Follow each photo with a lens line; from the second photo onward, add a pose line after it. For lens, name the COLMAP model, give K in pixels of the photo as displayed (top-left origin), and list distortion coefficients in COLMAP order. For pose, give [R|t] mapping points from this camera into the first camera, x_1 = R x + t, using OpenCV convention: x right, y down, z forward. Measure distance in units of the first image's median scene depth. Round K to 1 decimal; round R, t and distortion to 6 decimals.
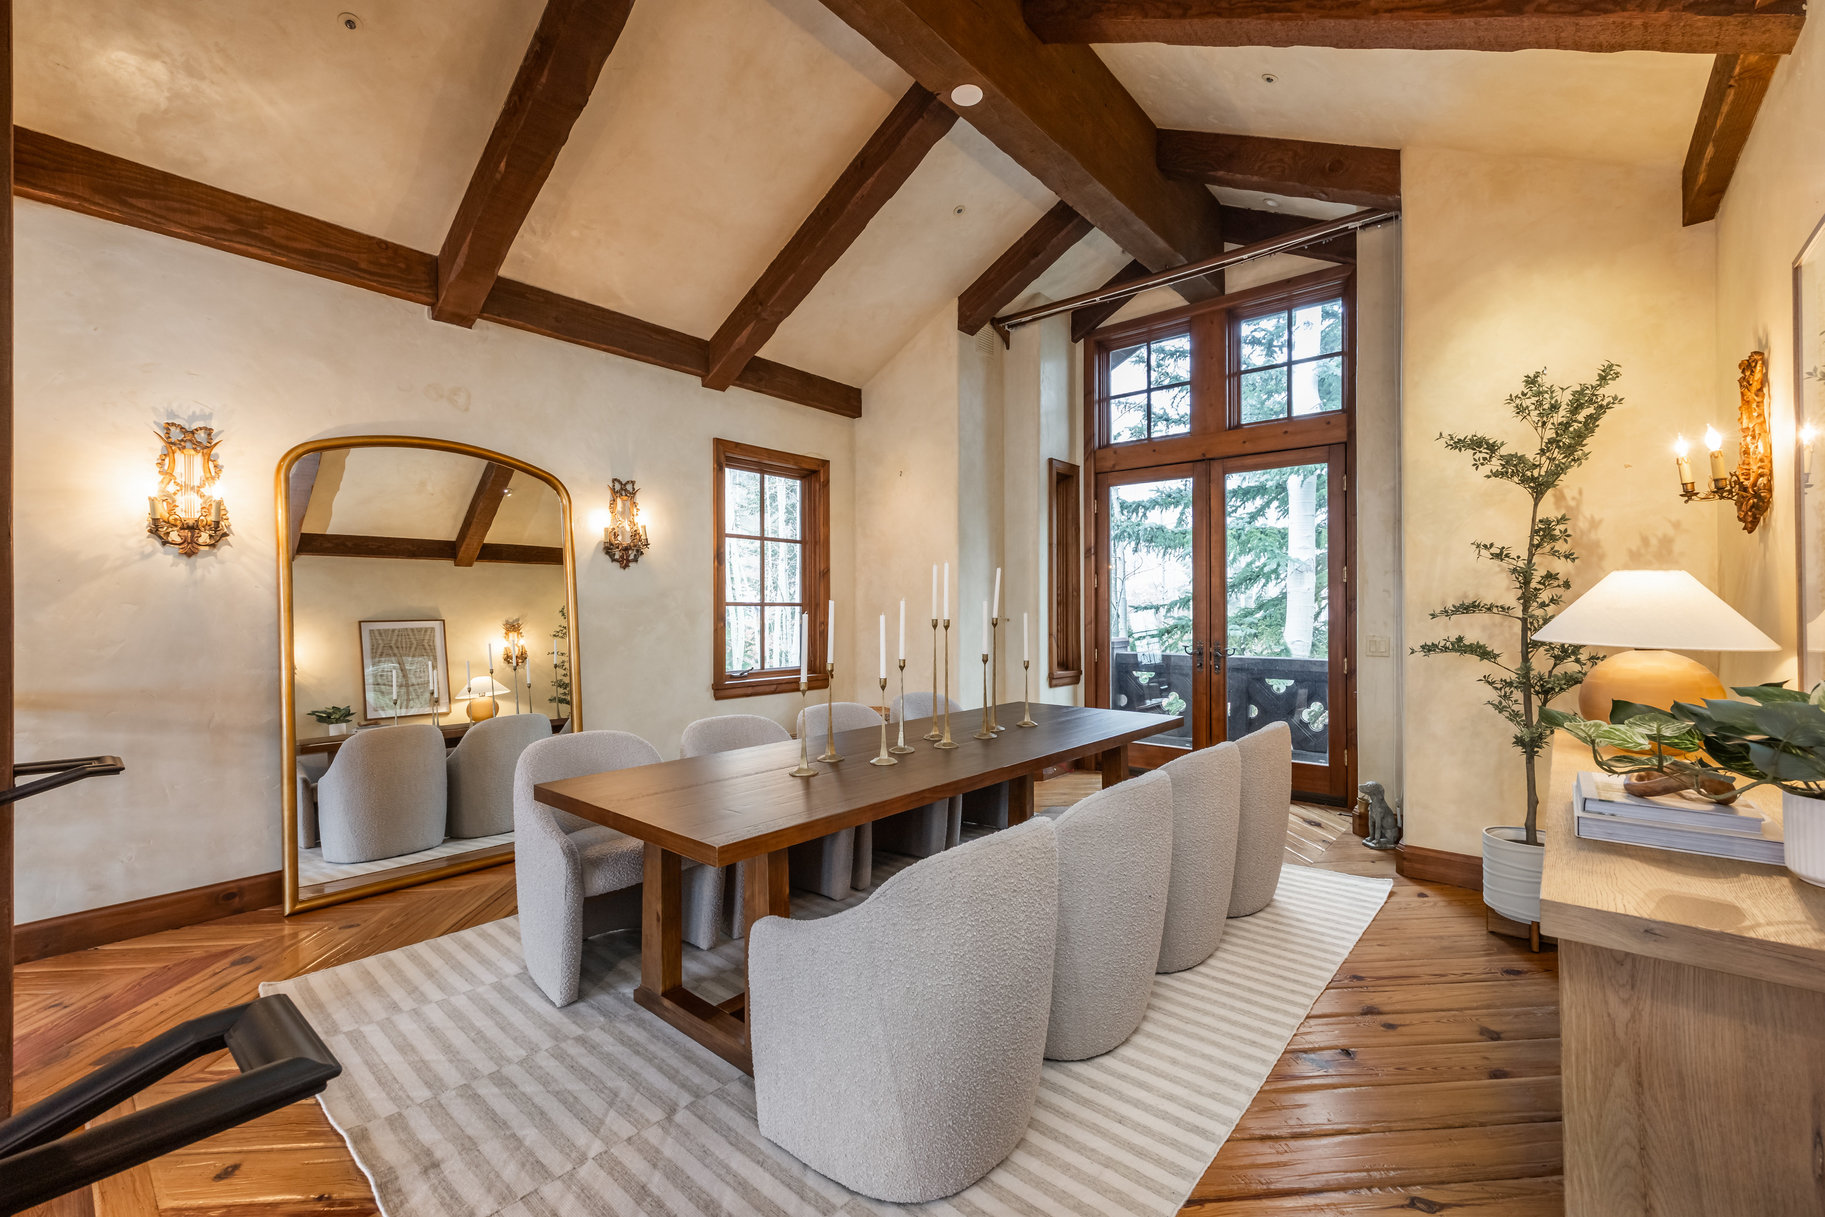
lens RADIAL K [[760.6, 0, 918.8], [0, 760.6, 605.8], [0, 0, 1]] dist [-0.003806, -0.000061]
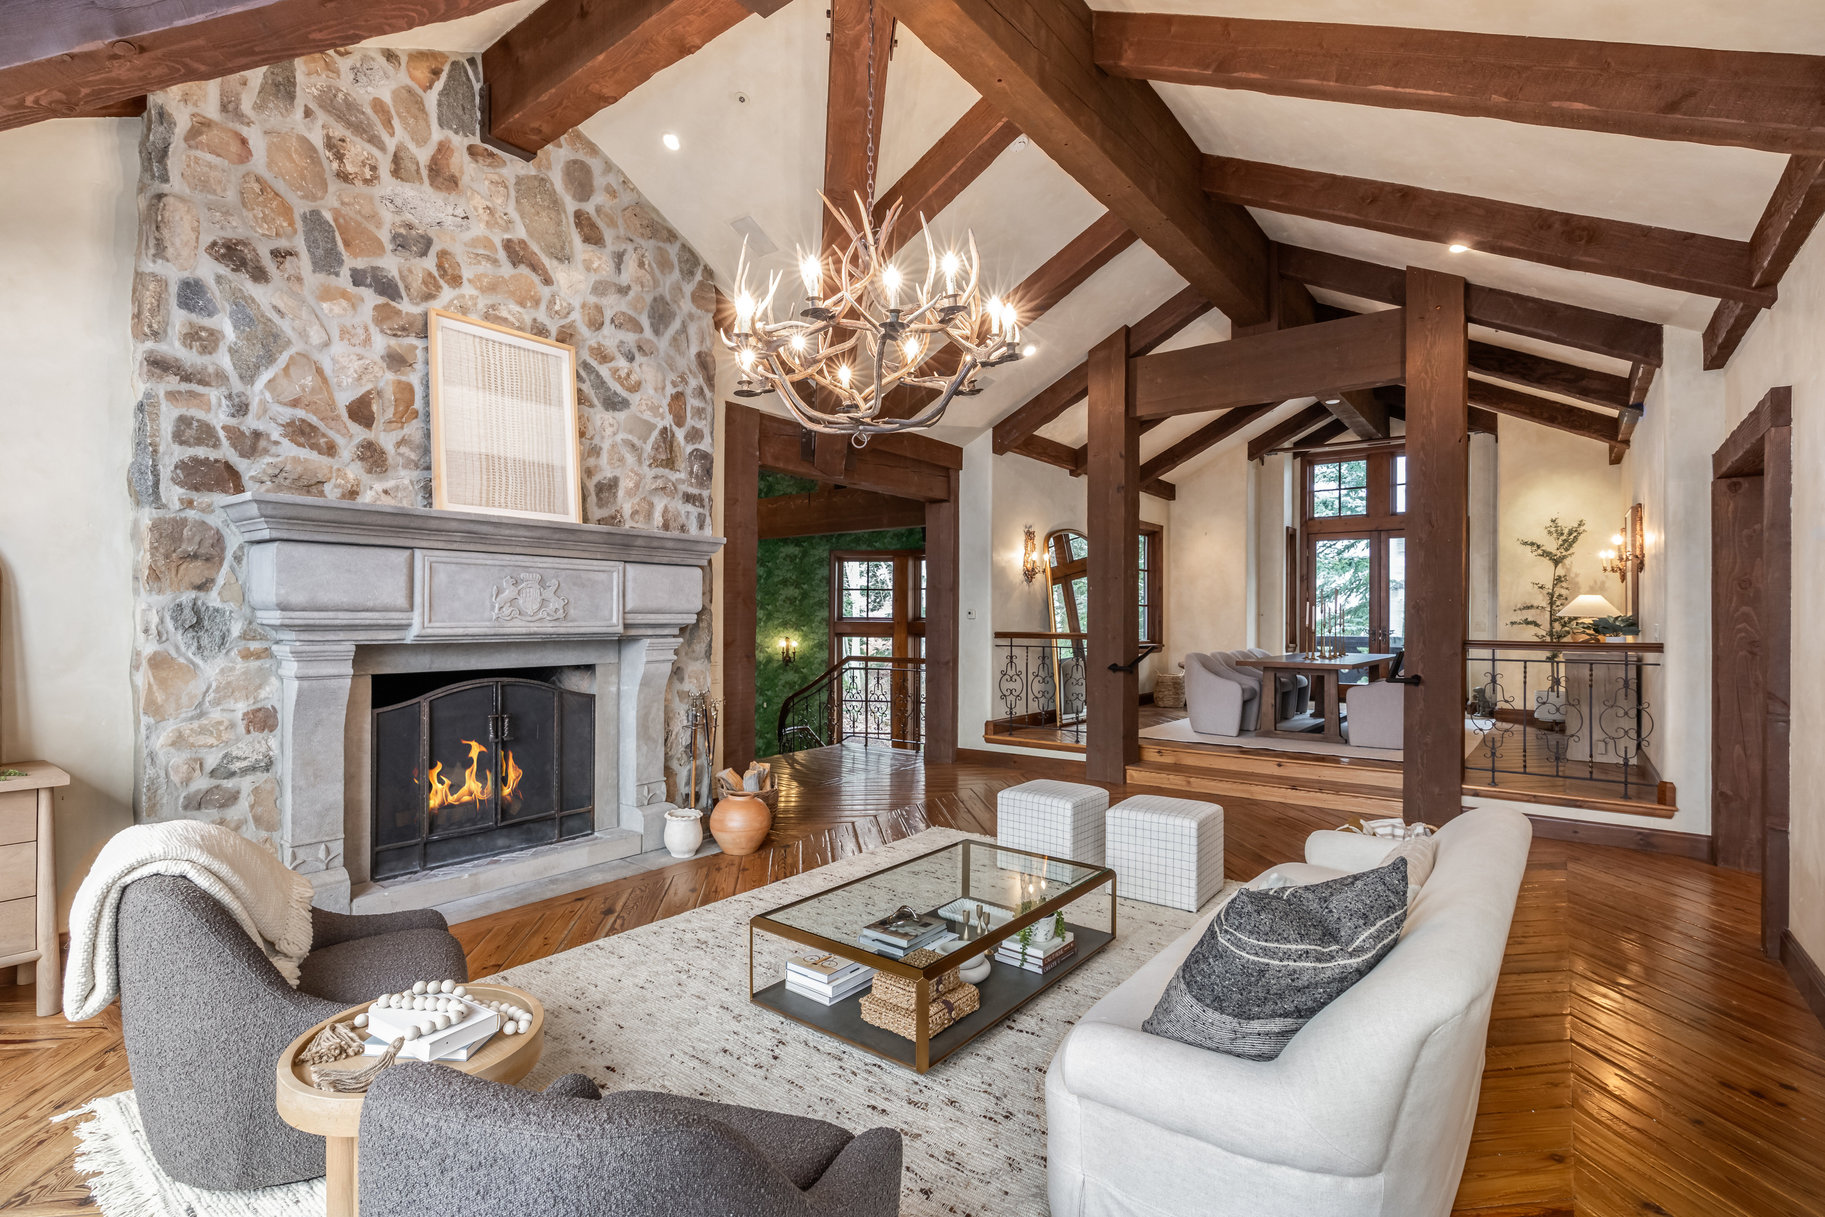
lens RADIAL K [[834.8, 0, 907.1], [0, 834.8, 613.9], [0, 0, 1]] dist [0.002356, 0.000120]
pose [[0.998676, 0.005994, 0.051090, -1.531724], [-0.005934, 0.999982, -0.001319, 0.041389], [-0.051097, 0.001014, 0.998693, -1.729304]]
